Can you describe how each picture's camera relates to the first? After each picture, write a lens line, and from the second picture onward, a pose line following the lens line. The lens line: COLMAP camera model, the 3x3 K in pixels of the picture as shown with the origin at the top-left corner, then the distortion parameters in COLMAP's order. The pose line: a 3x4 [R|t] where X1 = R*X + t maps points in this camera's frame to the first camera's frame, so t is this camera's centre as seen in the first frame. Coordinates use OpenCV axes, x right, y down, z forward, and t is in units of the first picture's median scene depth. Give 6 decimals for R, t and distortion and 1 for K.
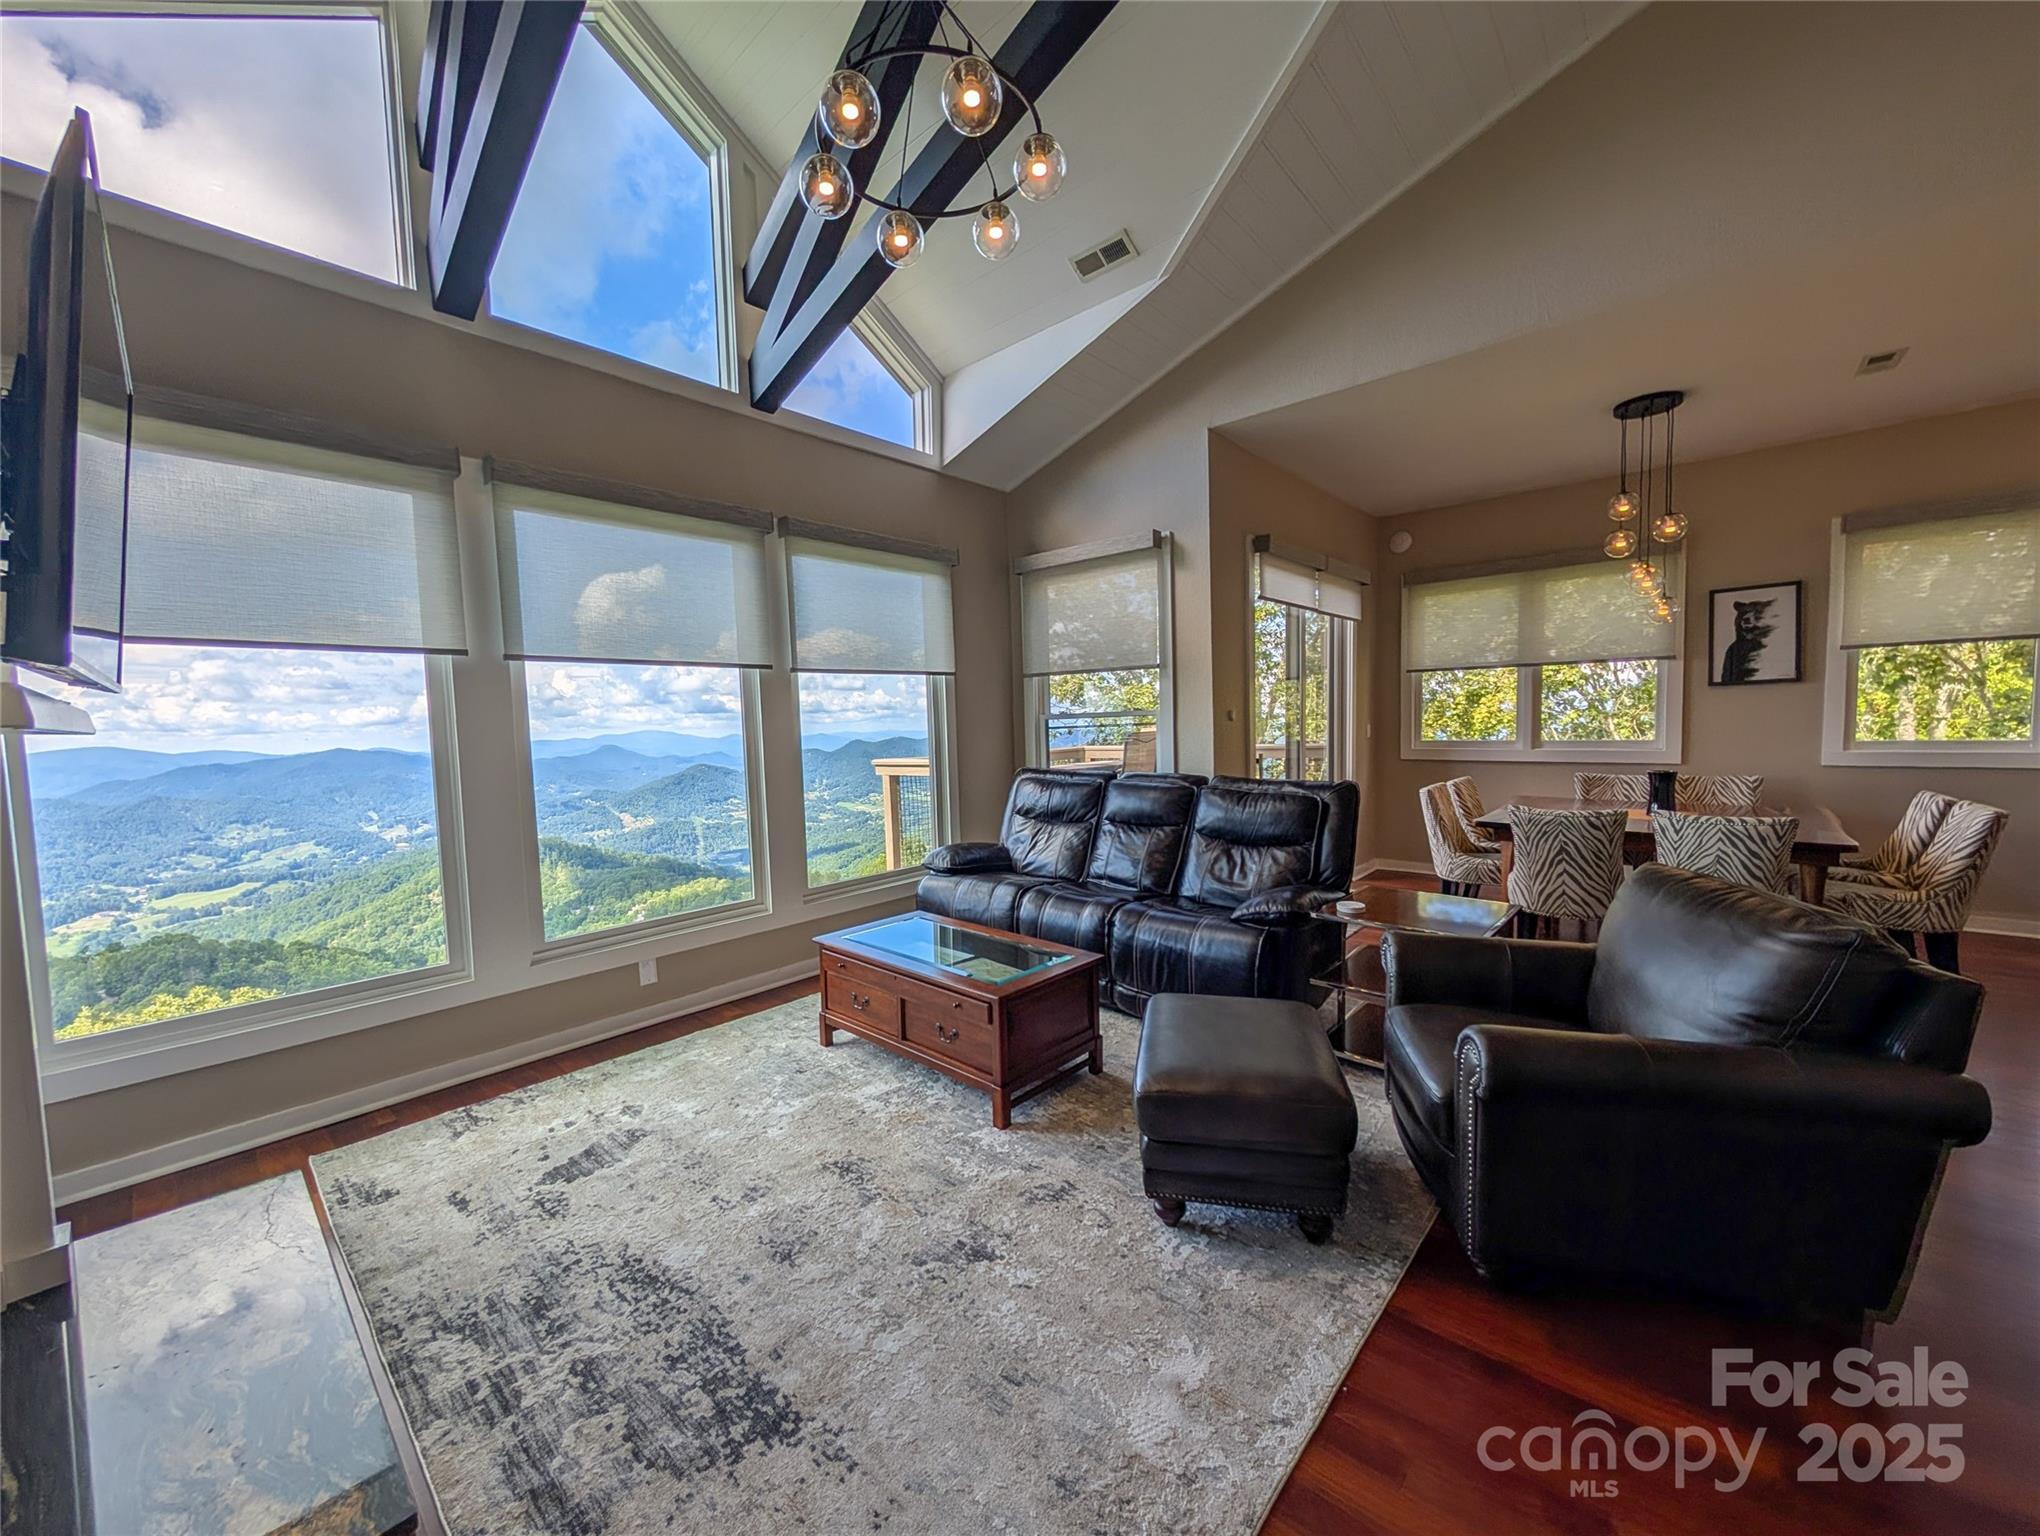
lens RADIAL K [[777.9, 0, 1016.2], [0, 777.9, 774.8], [0, 0, 1]] dist [0.000010, 0.000173]
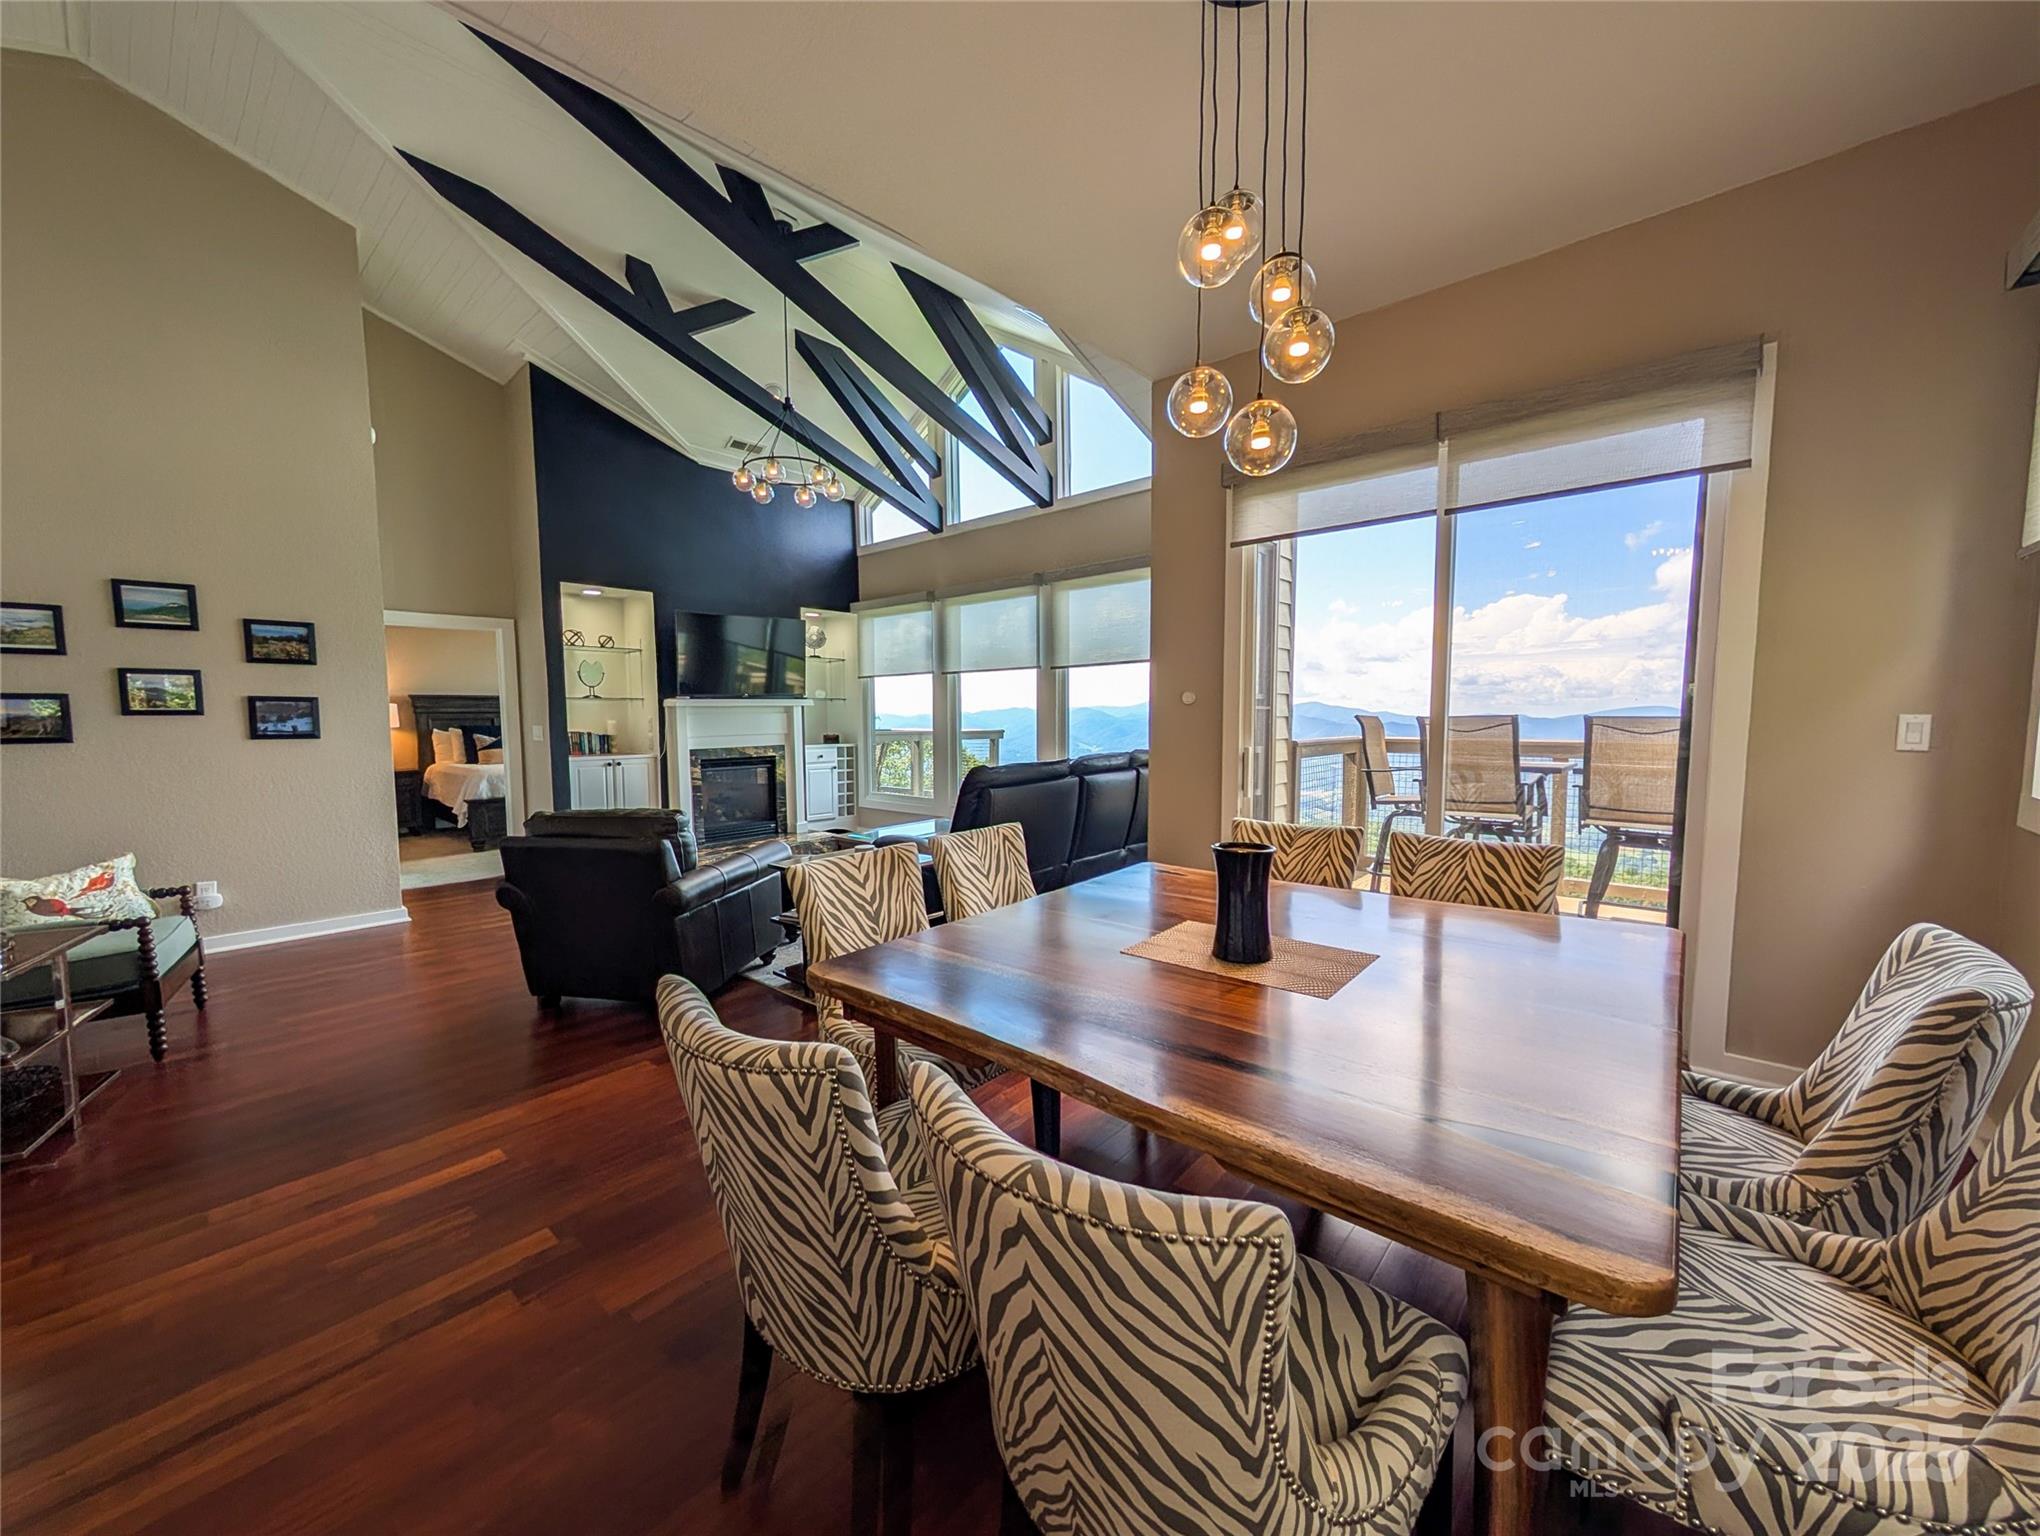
lens RADIAL K [[777.9, 0, 1016.2], [0, 777.9, 774.8], [0, 0, 1]] dist [0.000010, 0.000173]
pose [[0.034341, 0.103377, -0.994049, 1.512551], [-0.058166, 0.993157, 0.101275, -0.086646], [0.997716, 0.054342, 0.040119, 0.998822]]
